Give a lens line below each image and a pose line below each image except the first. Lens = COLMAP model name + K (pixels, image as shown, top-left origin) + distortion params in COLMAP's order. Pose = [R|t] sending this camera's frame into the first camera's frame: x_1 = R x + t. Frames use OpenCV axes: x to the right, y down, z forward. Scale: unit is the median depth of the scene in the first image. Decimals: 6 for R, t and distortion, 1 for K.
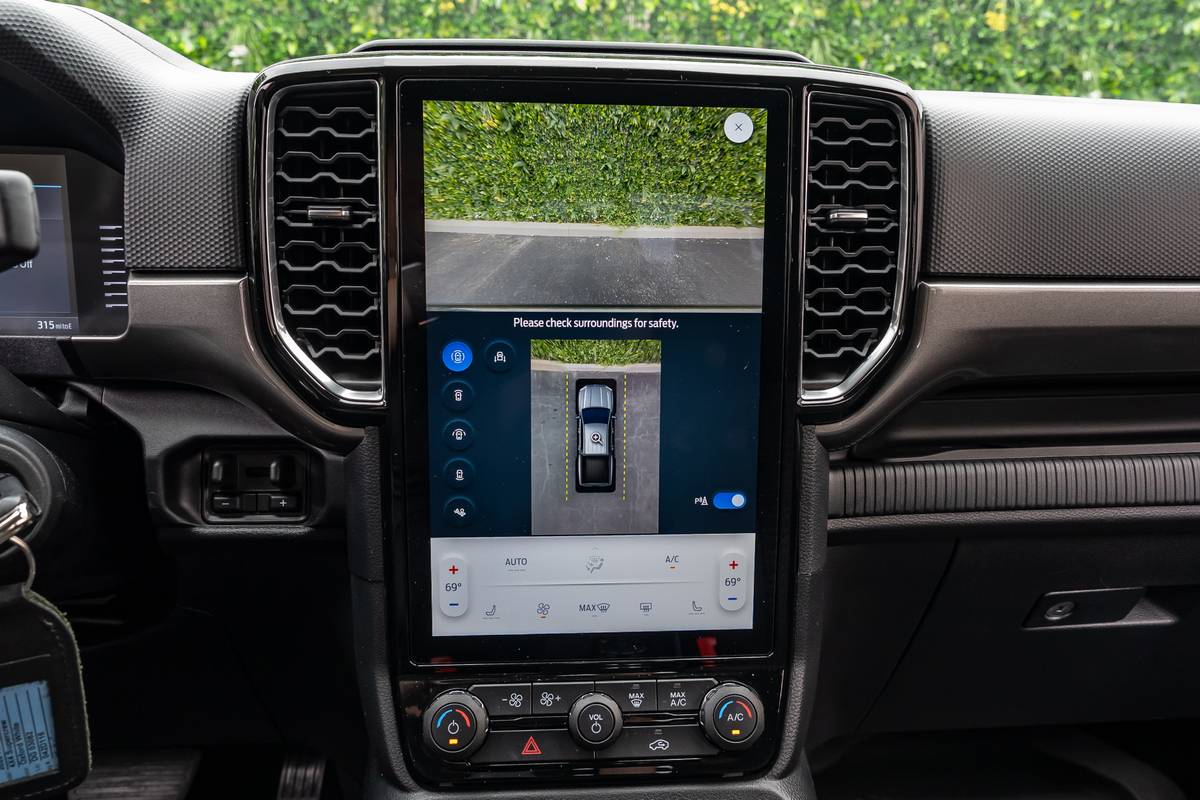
lens RADIAL K [[880.3, 0, 620.6], [0, 880.3, 396.3], [0, 0, 1]] dist [-0.008679, 0.006899]
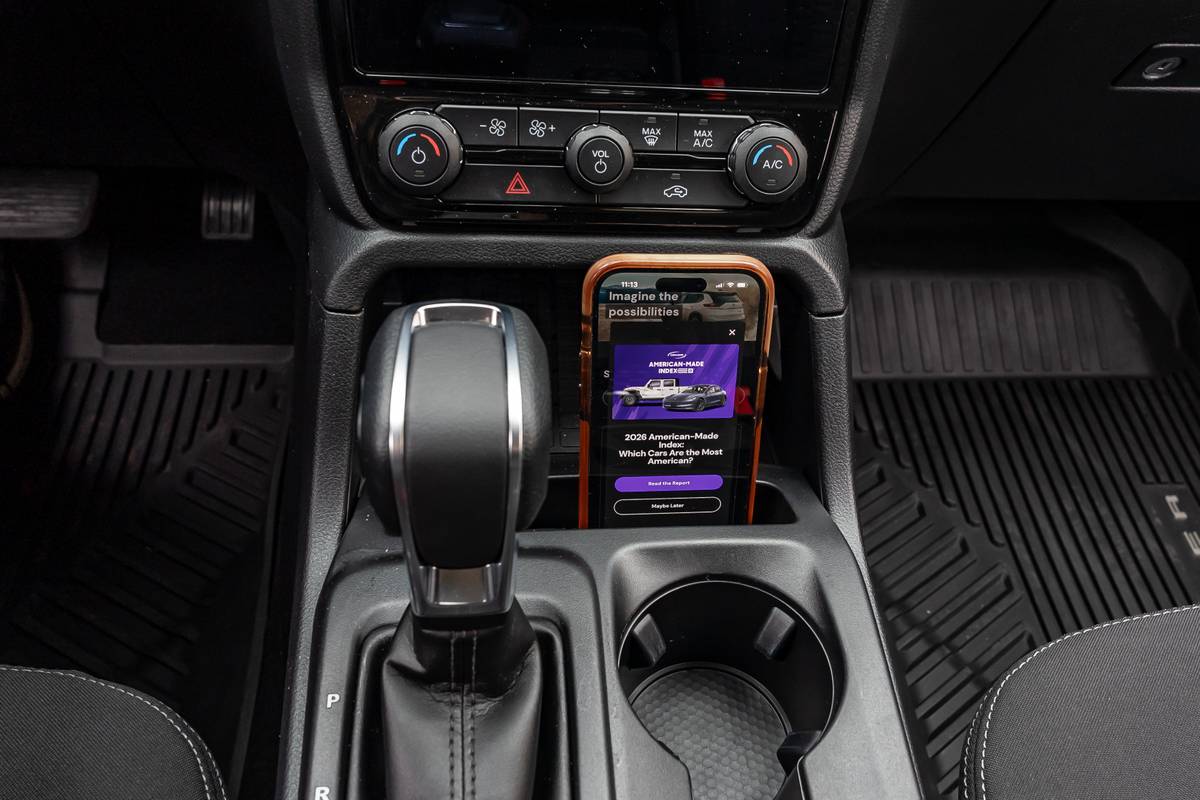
lens RADIAL K [[1006.5, 0, 680.7], [0, 1006.5, 367.6], [0, 0, 1]] dist [-0.012852, 0.006730]
pose [[0.993993, 0.037448, 0.102834, -0.040796], [-0.084934, 0.856531, 0.509059, 0.059321], [-0.069018, -0.514736, 0.854566, 0.114947]]
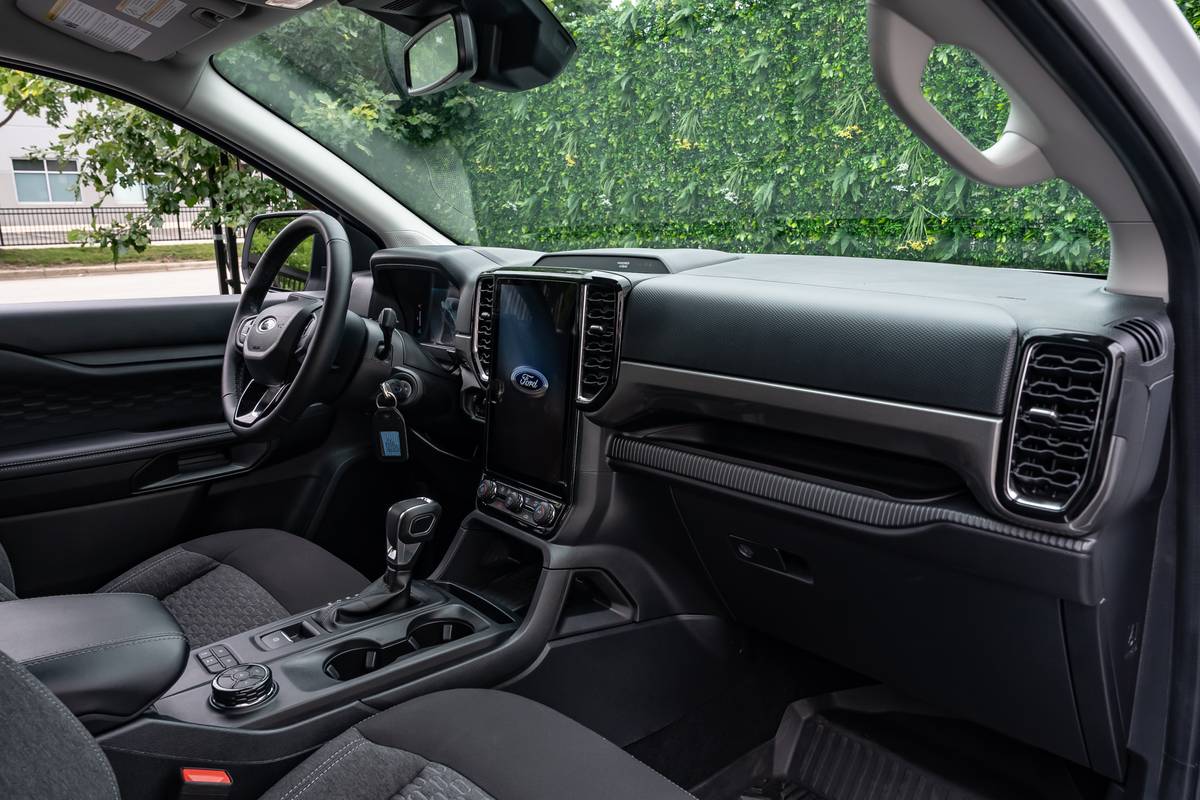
lens RADIAL K [[829.7, 0, 581.8], [0, 829.7, 415.6], [0, 0, 1]] dist [-0.021864, 0.004414]
pose [[0.582962, 0.146303, -0.799219, 2.138336], [-0.176299, 0.982996, 0.051350, -0.076474], [0.793142, 0.110966, 0.598843, -0.443240]]
